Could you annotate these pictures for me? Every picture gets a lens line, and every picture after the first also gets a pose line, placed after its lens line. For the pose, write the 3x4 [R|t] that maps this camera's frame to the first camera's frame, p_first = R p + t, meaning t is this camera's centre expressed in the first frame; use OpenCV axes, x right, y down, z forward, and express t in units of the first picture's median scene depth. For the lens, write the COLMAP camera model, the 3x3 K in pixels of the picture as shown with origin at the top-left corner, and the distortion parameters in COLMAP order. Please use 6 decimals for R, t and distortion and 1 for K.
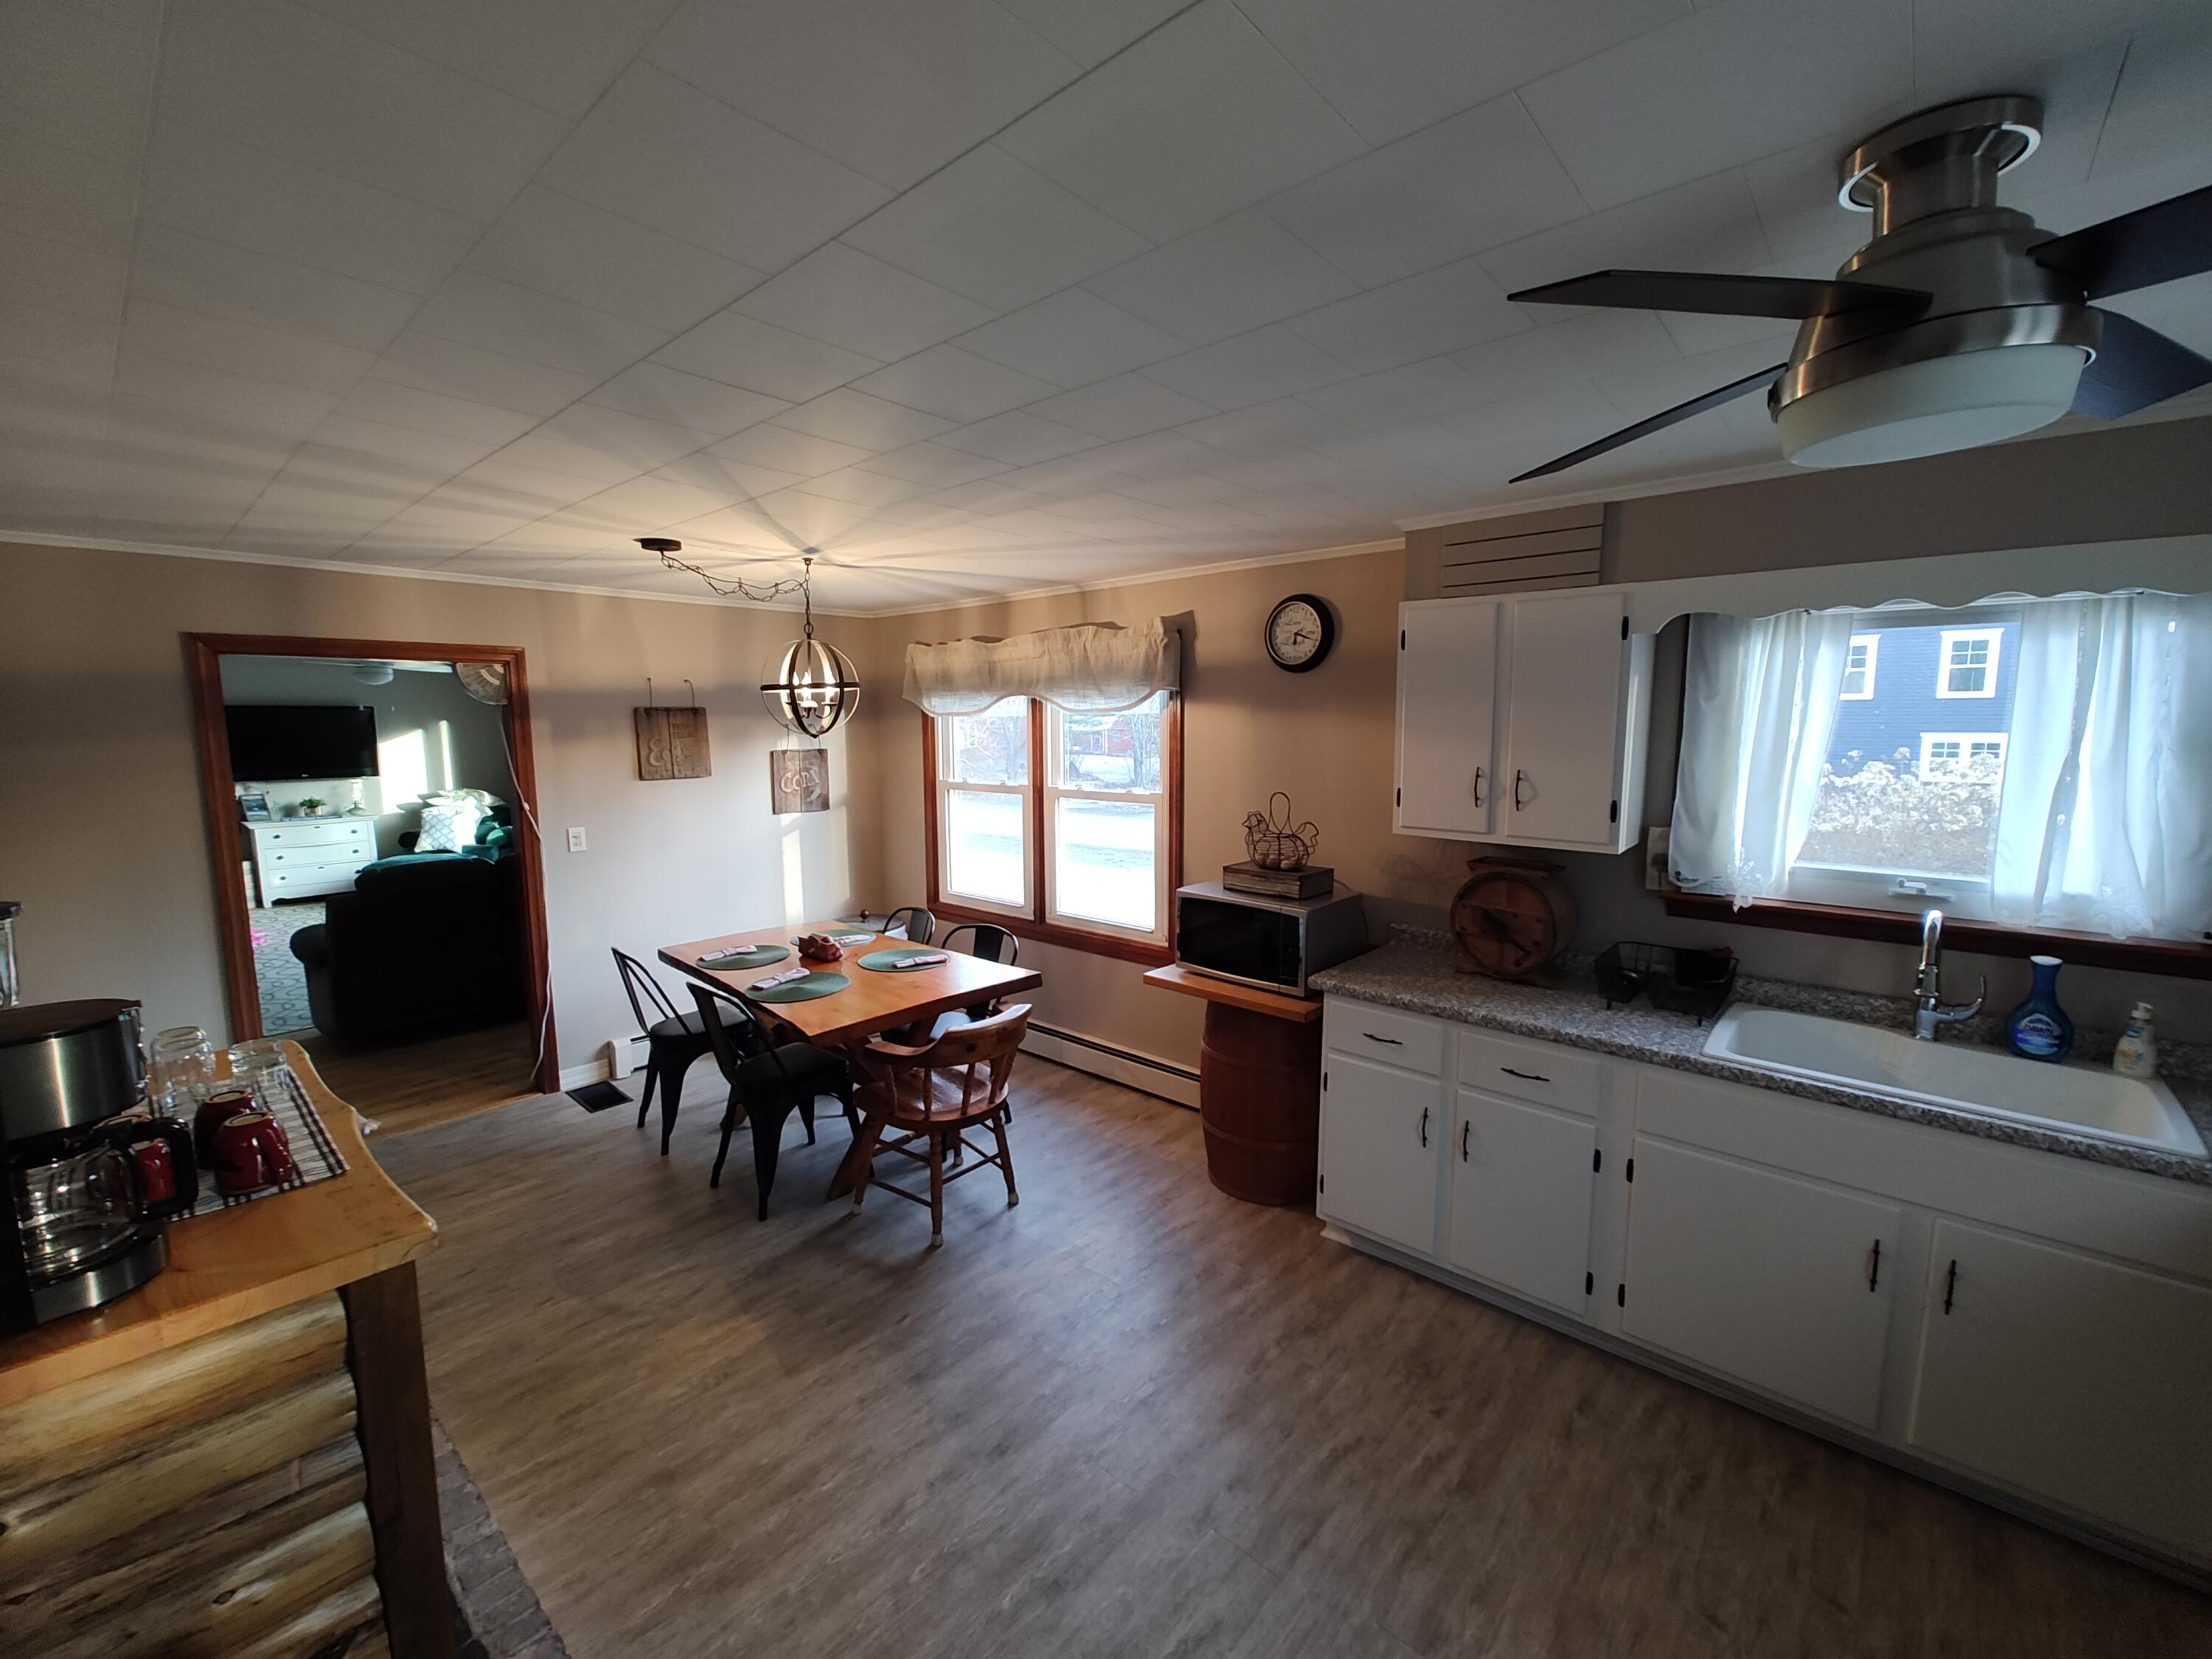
lens RADIAL K [[900.7, 0, 1125.6], [0, 900.7, 831.7], [0, 0, 1]] dist [0.006564, -0.003096]
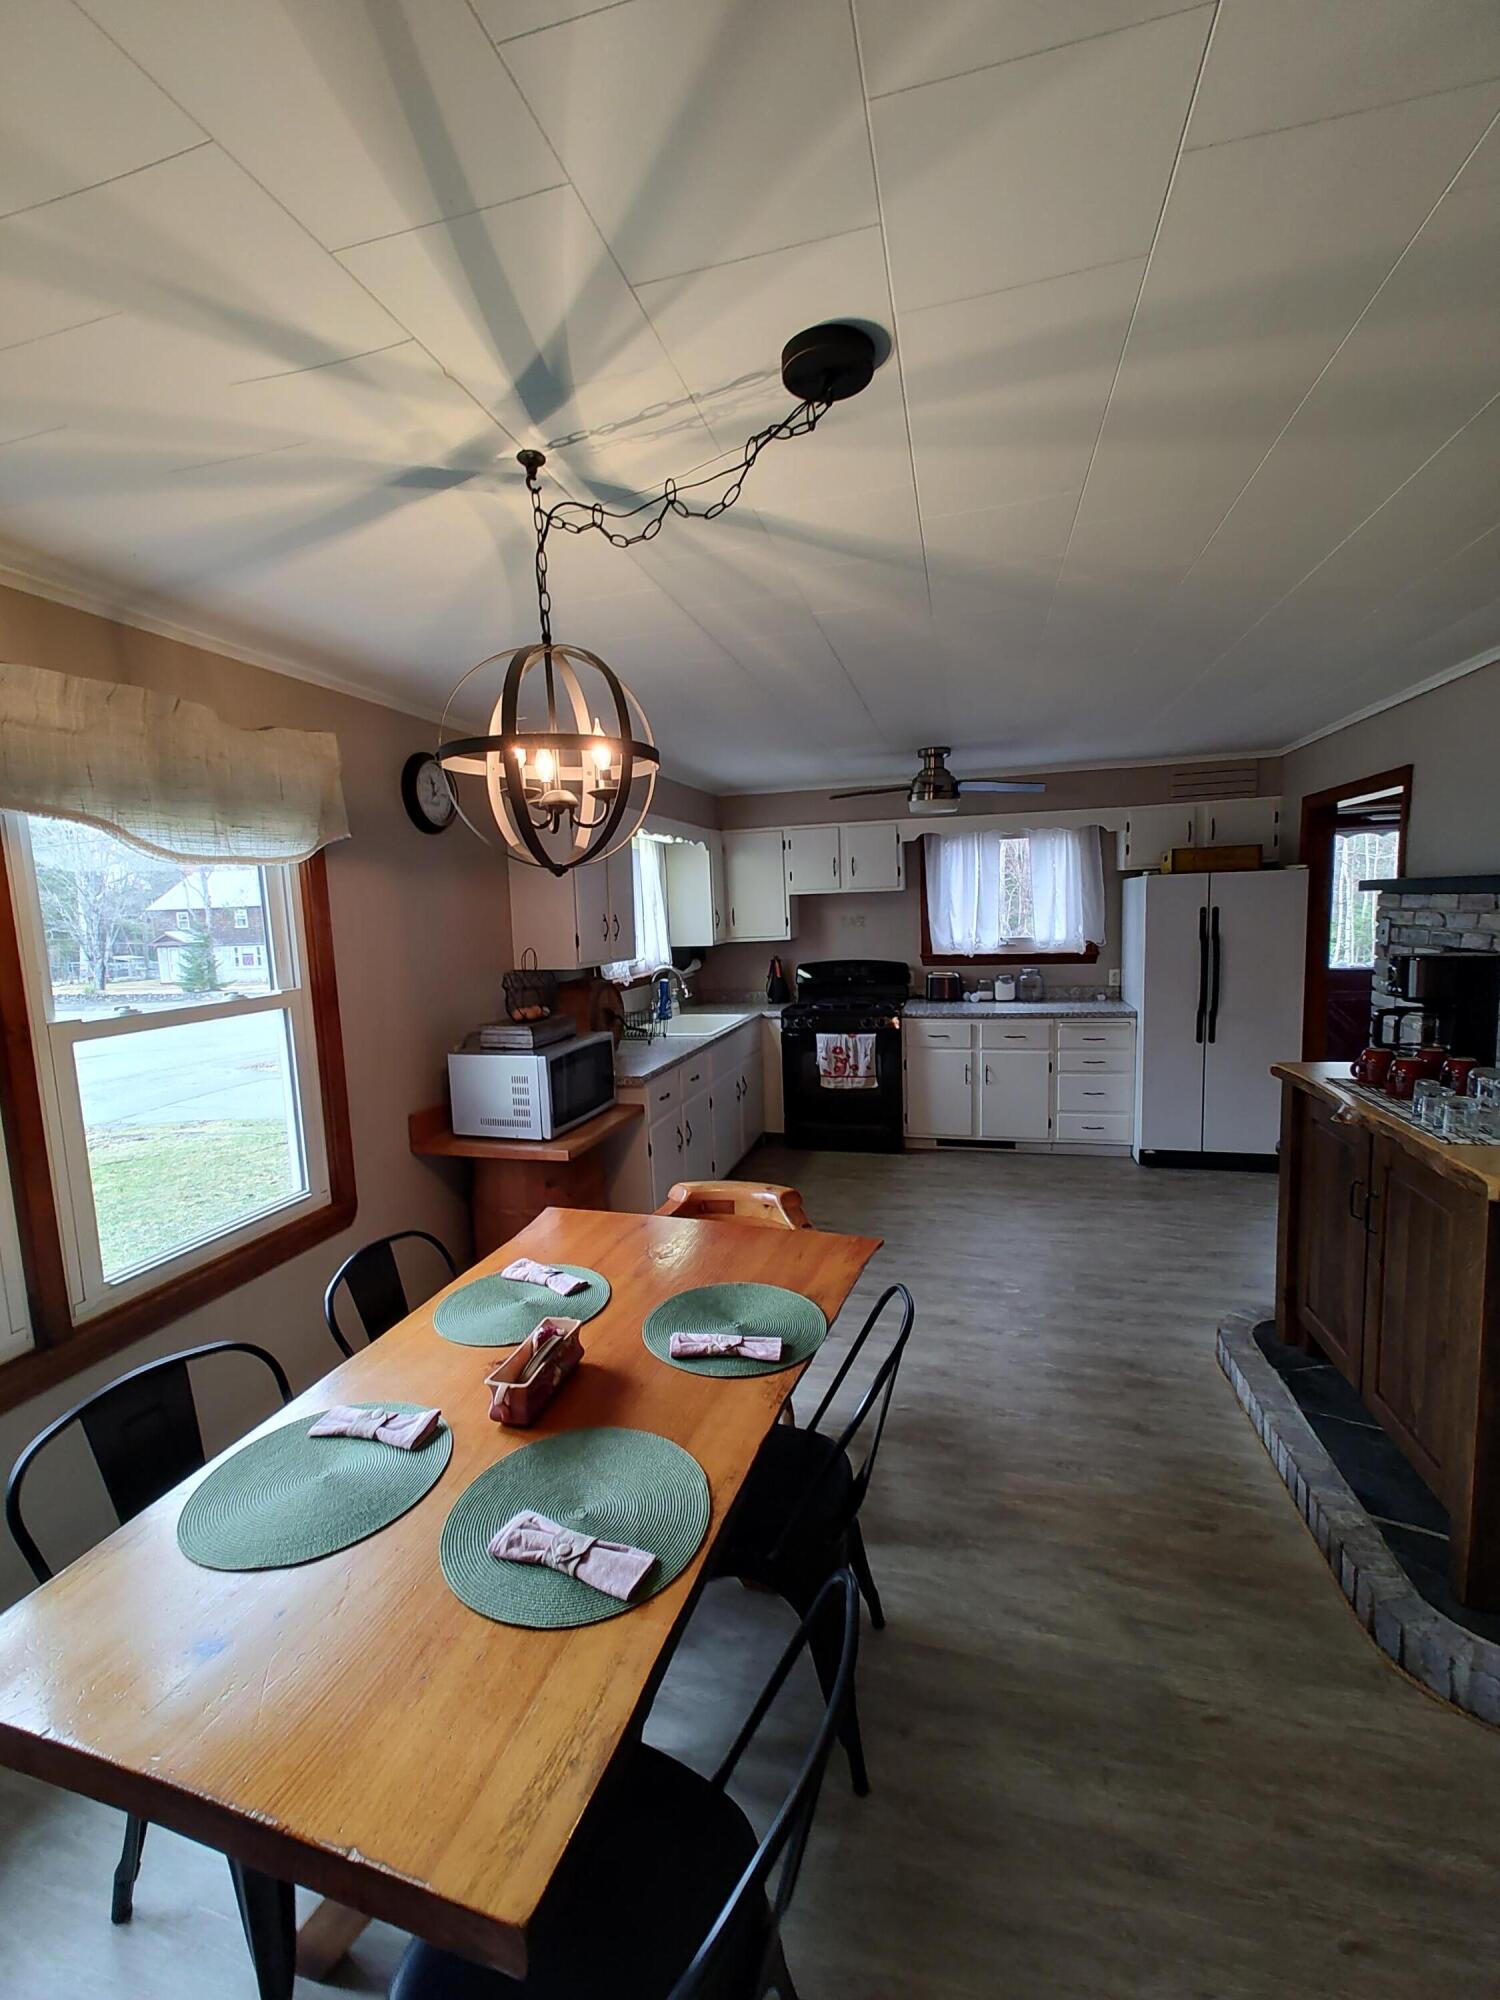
lens RADIAL K [[814.3, 0, 742.0], [0, 814.3, 988.7], [0, 0, 1]] dist [0.006564, -0.003096]
pose [[-0.420880, -0.092865, 0.902350, -0.585091], [0.151019, 0.973691, 0.170646, -0.081306], [-0.894457, 0.208093, -0.395783, 0.852197]]
